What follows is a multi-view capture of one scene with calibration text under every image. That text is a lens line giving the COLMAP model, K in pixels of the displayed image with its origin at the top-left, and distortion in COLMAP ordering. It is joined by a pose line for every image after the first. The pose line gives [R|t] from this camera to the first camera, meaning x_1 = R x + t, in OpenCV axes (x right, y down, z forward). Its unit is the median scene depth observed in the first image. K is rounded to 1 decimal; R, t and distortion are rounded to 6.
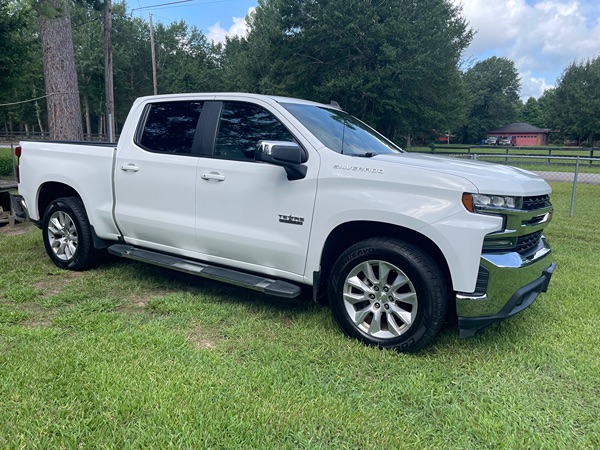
lens RADIAL K [[432.8, 0, 297.9], [0, 432.8, 218.9], [0, 0, 1]] dist [0.084934, -0.105200]
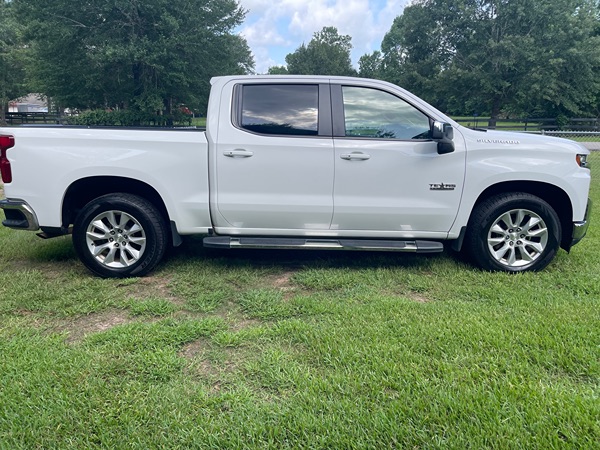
lens RADIAL K [[432.8, 0, 297.9], [0, 432.8, 218.9], [0, 0, 1]] dist [0.084934, -0.105200]
pose [[0.858143, -0.131339, 0.496327, -0.928781], [0.102670, 0.991098, 0.084752, -0.051781], [-0.503040, -0.021772, 0.863989, 0.145108]]
